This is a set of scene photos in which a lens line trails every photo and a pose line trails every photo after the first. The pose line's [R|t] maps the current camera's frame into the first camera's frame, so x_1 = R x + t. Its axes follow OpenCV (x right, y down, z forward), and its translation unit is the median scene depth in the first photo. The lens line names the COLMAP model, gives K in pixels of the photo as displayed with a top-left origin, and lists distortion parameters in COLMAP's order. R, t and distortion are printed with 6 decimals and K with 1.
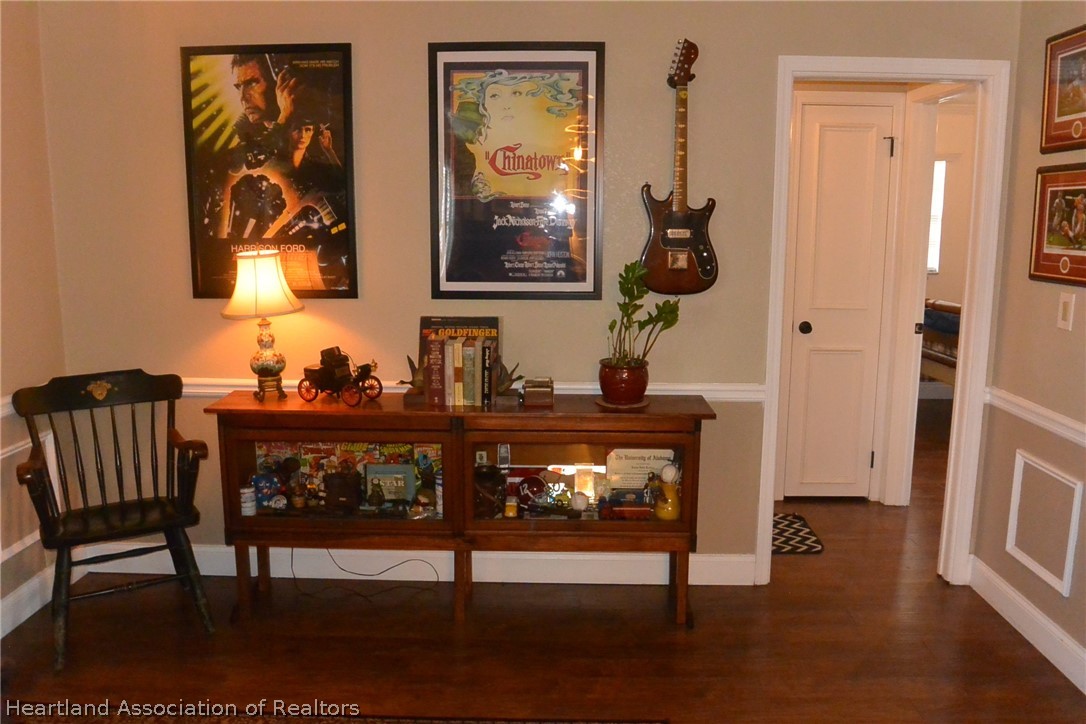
lens RADIAL K [[848.9, 0, 543.0], [0, 848.9, 362.0], [0, 0, 1]] dist [-0.077310, -0.003545]
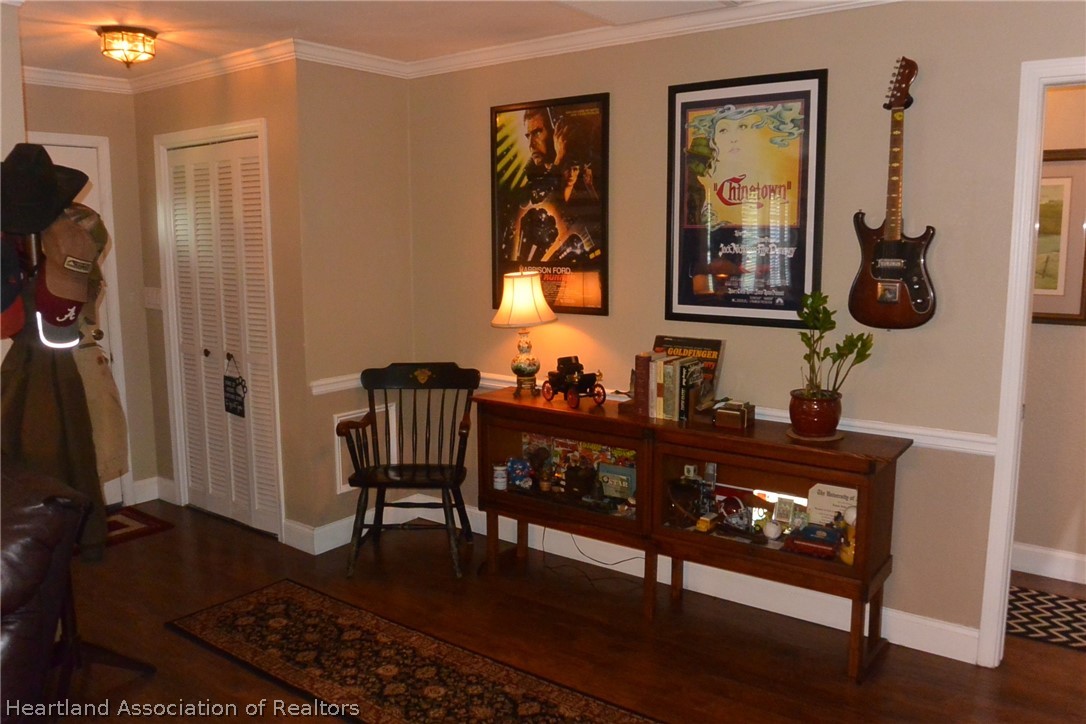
lens RADIAL K [[850.4, 0, 543.0], [0, 850.4, 362.0], [0, 0, 1]] dist [-0.071806, -0.001221]
pose [[0.816433, 0.078836, -0.572033, 0.379405], [-0.094241, 0.995546, 0.002699, -0.008975], [0.569698, 0.051706, 0.820226, 0.021012]]
